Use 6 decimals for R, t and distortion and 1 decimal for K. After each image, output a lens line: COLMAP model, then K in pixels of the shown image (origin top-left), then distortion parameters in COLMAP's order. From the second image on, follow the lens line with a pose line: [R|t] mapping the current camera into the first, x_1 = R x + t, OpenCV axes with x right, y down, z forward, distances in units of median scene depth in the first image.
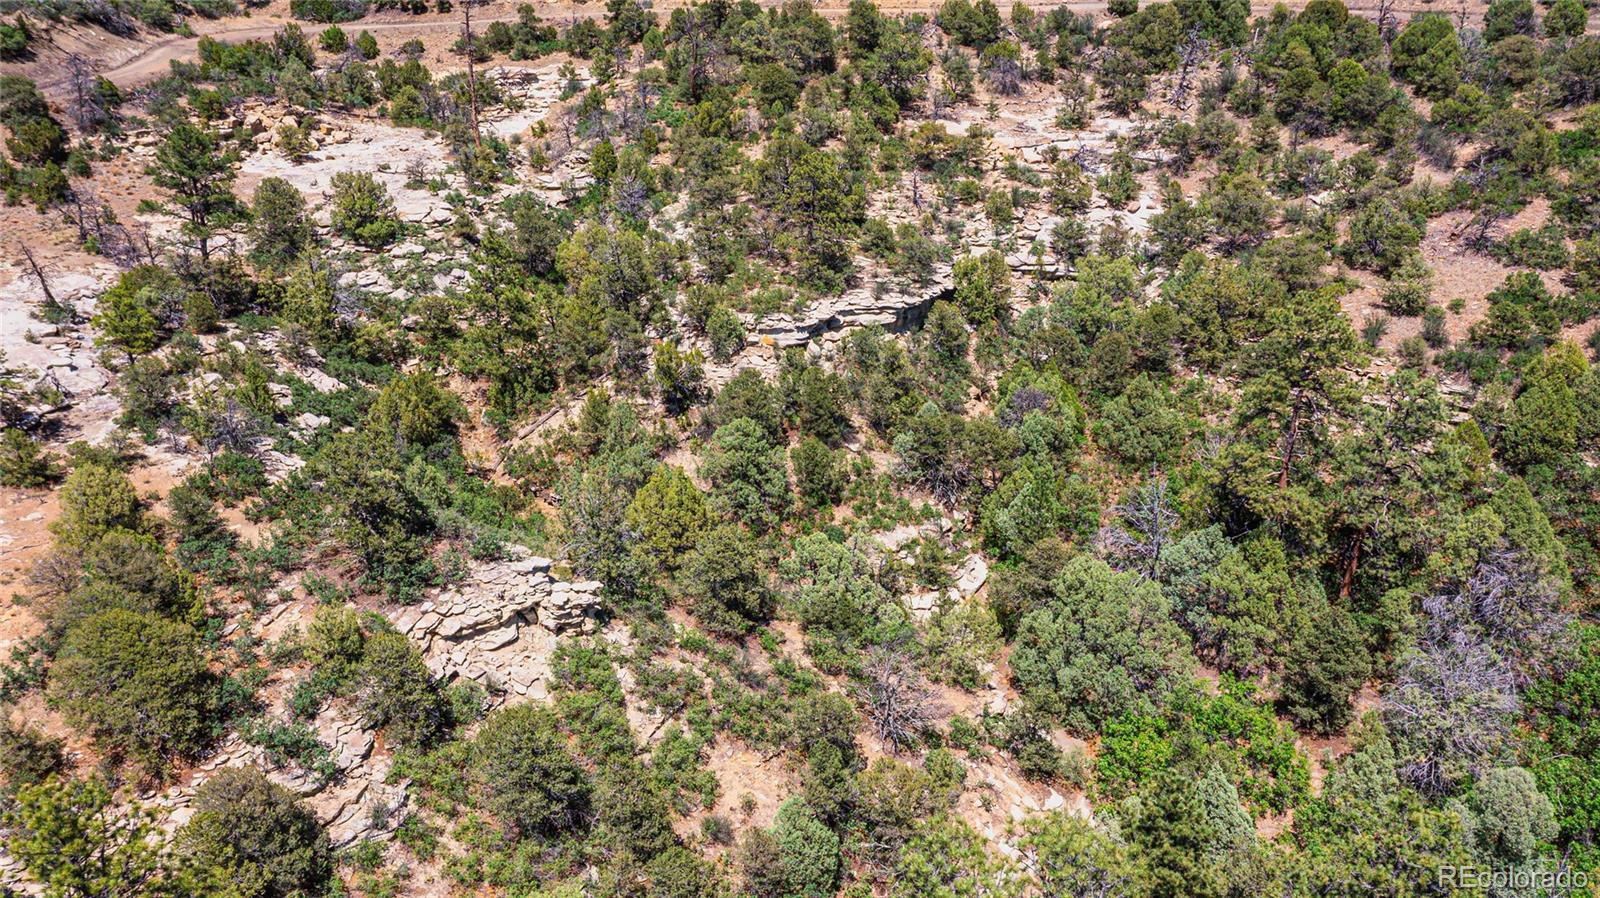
lens RADIAL K [[1268.0, 0, 797.7], [0, 1268.0, 456.2], [0, 0, 1]] dist [0.002901, 0.012474]
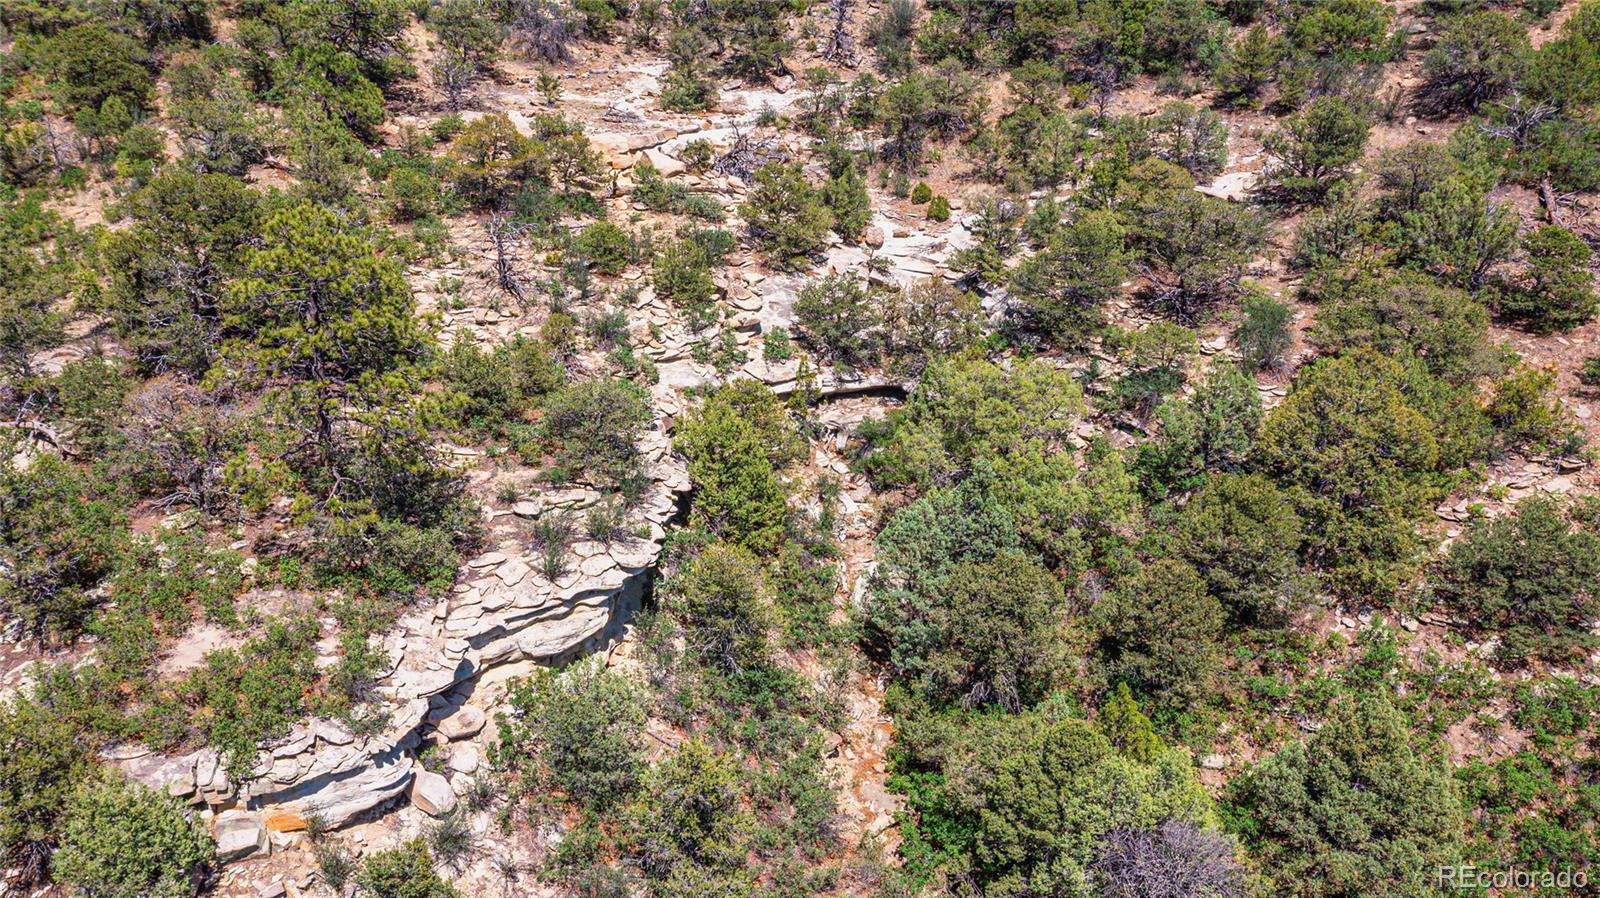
lens RADIAL K [[1268.0, 0, 804.1], [0, 1268.0, 449.1], [0, 0, 1]] dist [0.002901, 0.012474]
pose [[0.879296, -0.189493, 0.436957, -0.023899], [0.191725, 0.980655, 0.039465, -0.132105], [-0.435982, 0.049074, 0.898616, 0.513531]]
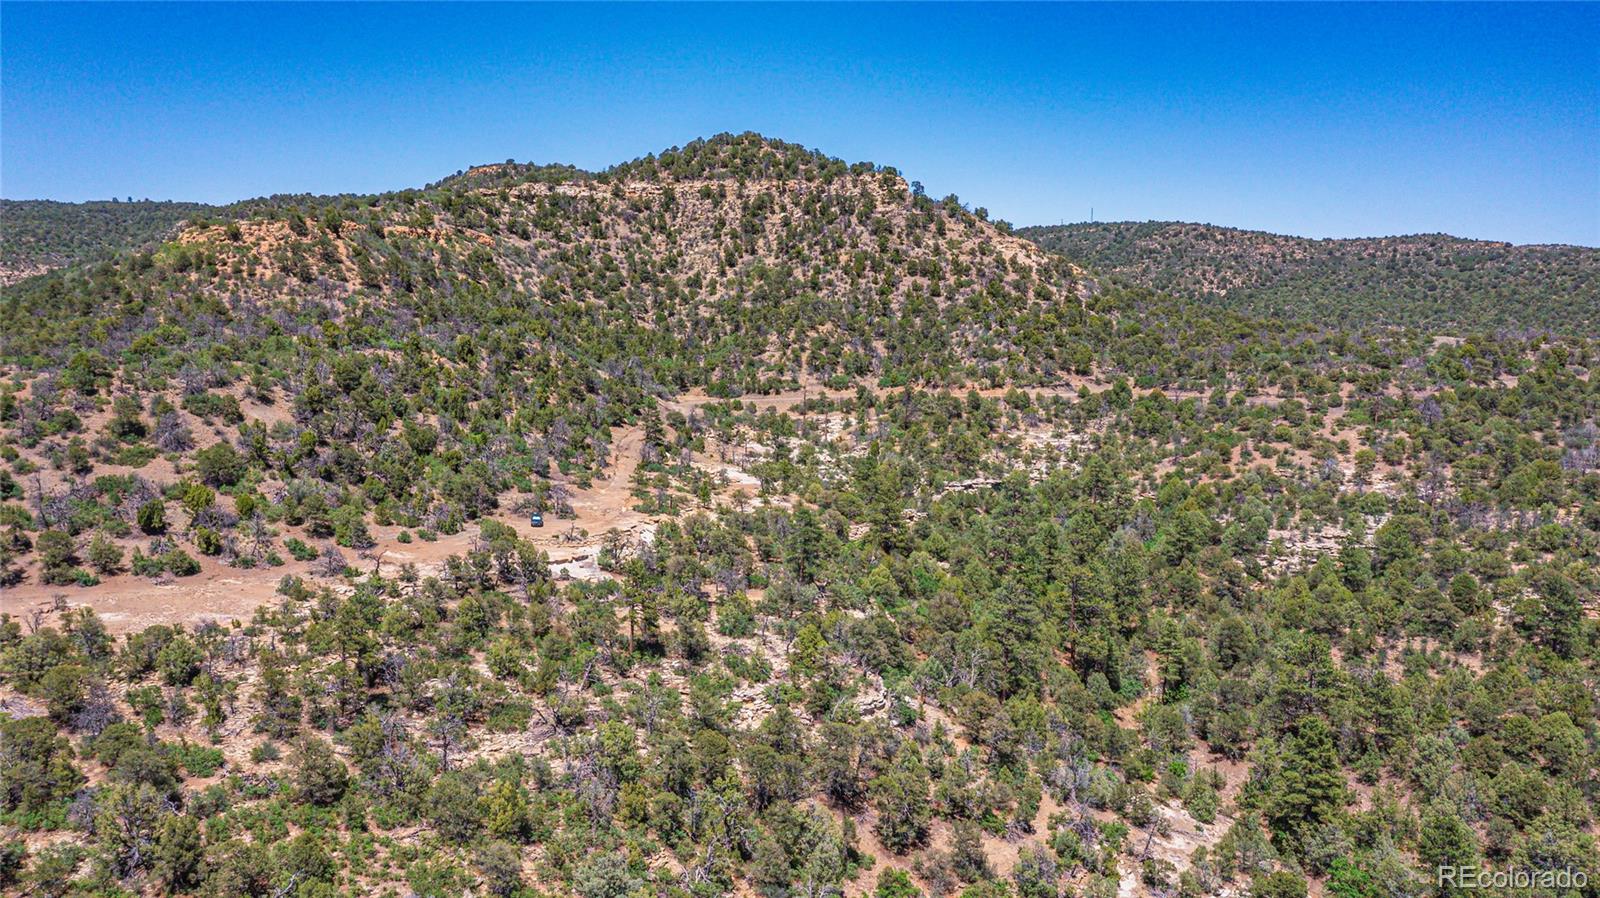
lens RADIAL K [[1268.0, 0, 803.0], [0, 1268.0, 445.3], [0, 0, 1]] dist [0.002901, 0.012474]
pose [[0.998360, 0.013388, -0.055657, -0.172314], [-0.029567, 0.953134, -0.301101, 0.604757], [0.049018, 0.302253, 0.951967, -1.630082]]
